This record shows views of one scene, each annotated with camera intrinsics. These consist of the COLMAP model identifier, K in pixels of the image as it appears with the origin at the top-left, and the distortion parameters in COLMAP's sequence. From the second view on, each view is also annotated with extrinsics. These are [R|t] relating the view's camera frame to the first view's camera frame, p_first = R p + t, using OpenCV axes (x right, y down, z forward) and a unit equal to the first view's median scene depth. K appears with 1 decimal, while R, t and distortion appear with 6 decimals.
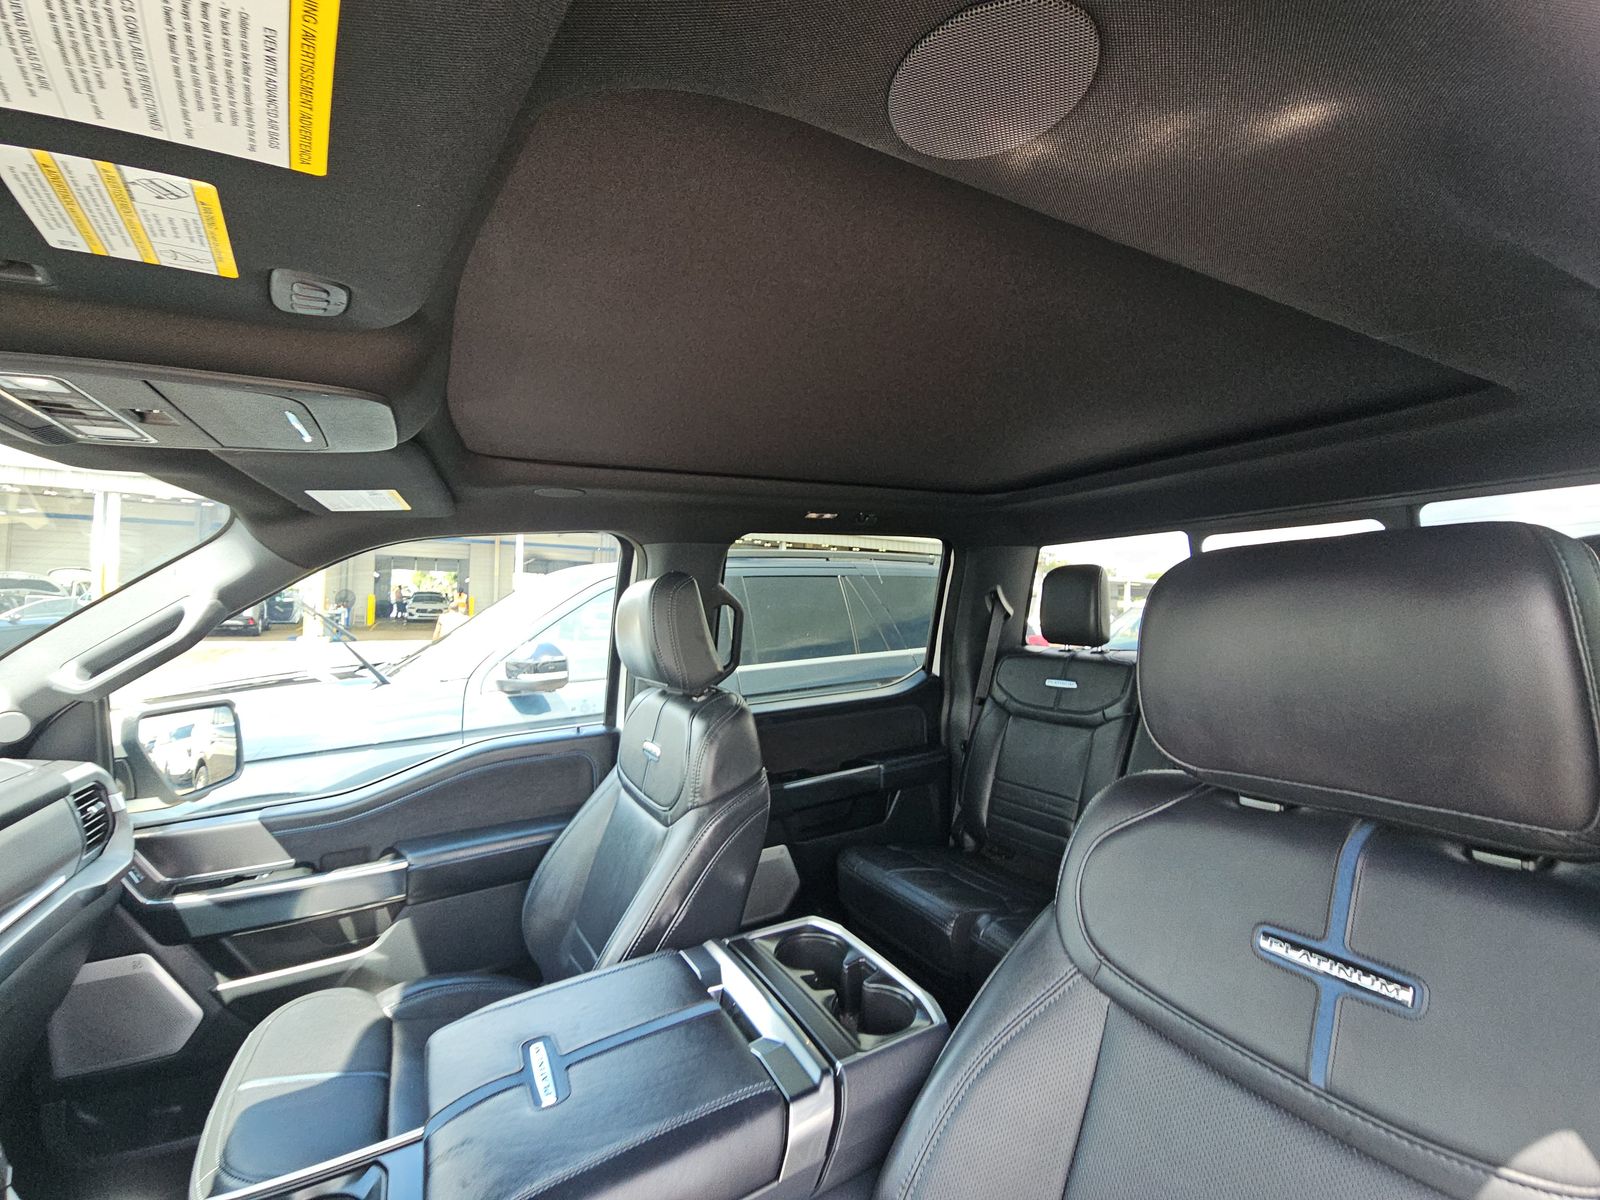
lens RADIAL K [[644.3, 0, 773.5], [0, 644.3, 603.1], [0, 0, 1]] dist [0.016485, -0.010910]
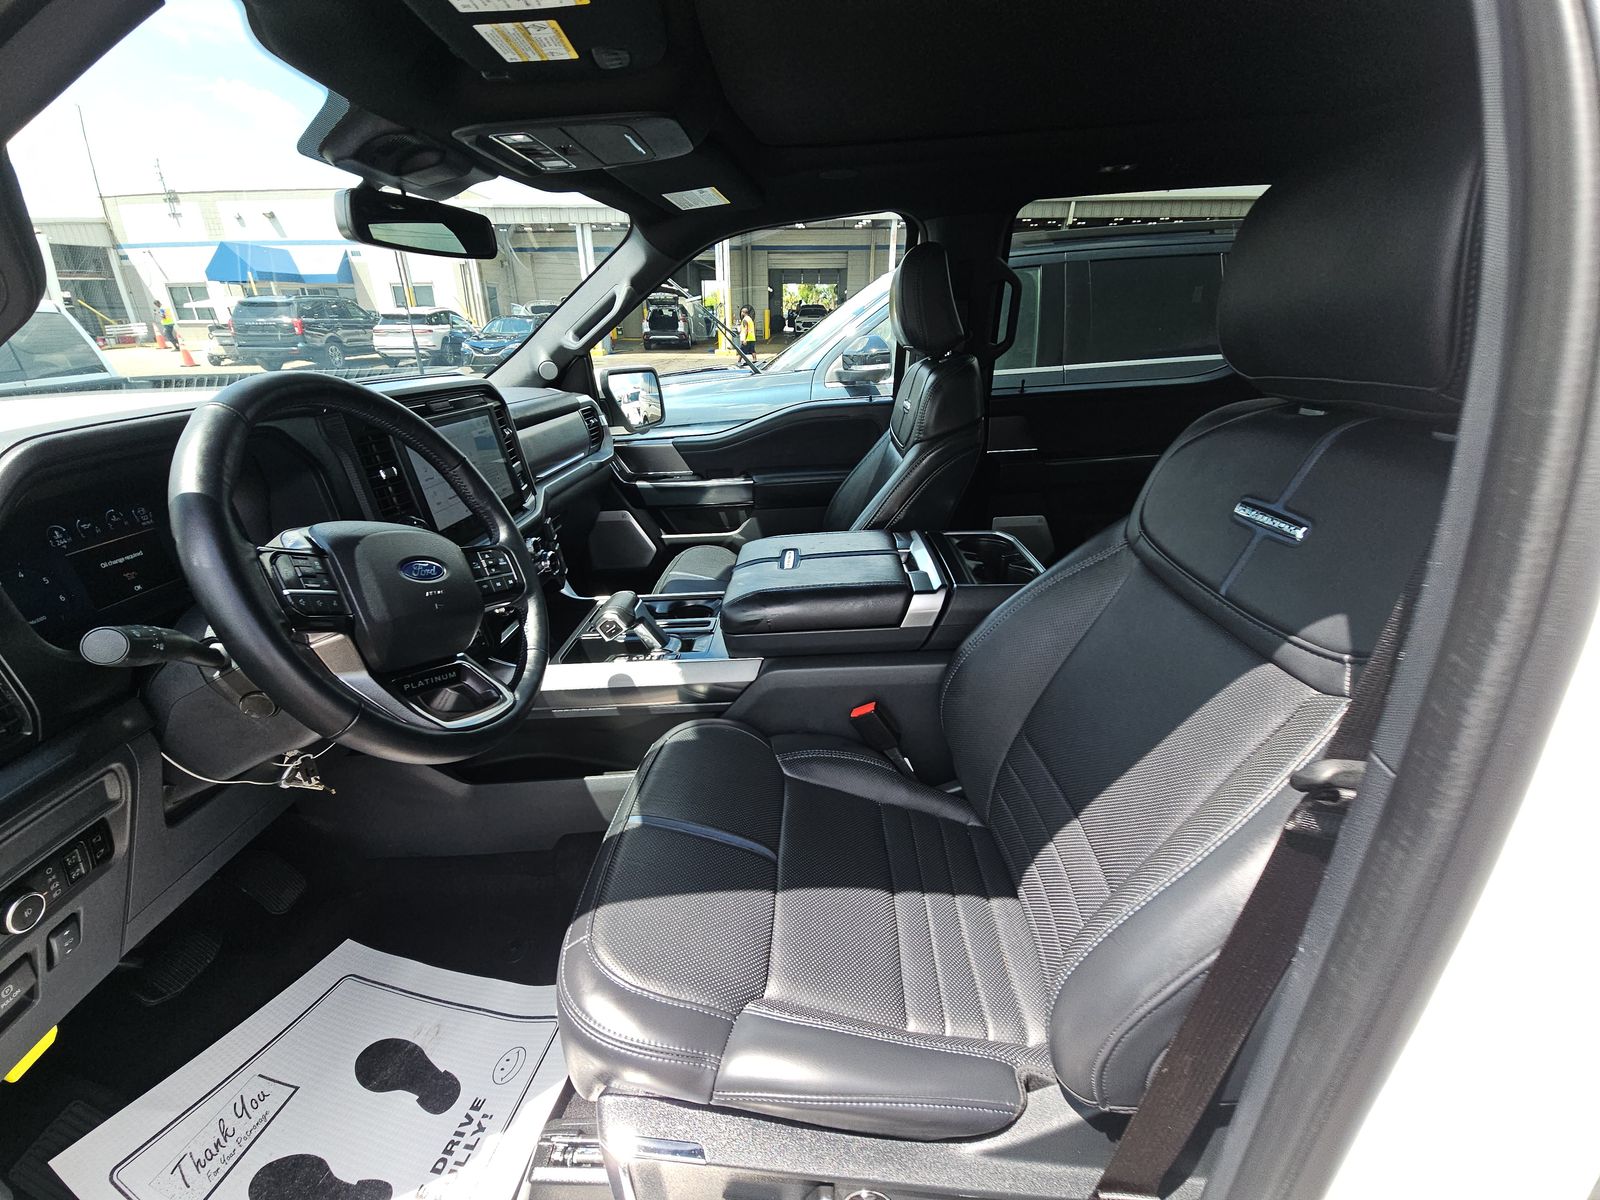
lens RADIAL K [[648.8, 0, 800.0], [0, 648.8, 600.0], [0, 0, 1]] dist [0.013162, -0.011850]
pose [[0.865948, 0.175478, -0.468339, 0.341922], [0.025417, 0.919777, 0.391619, 0.086261], [0.499488, -0.351025, 0.792019, -0.281034]]
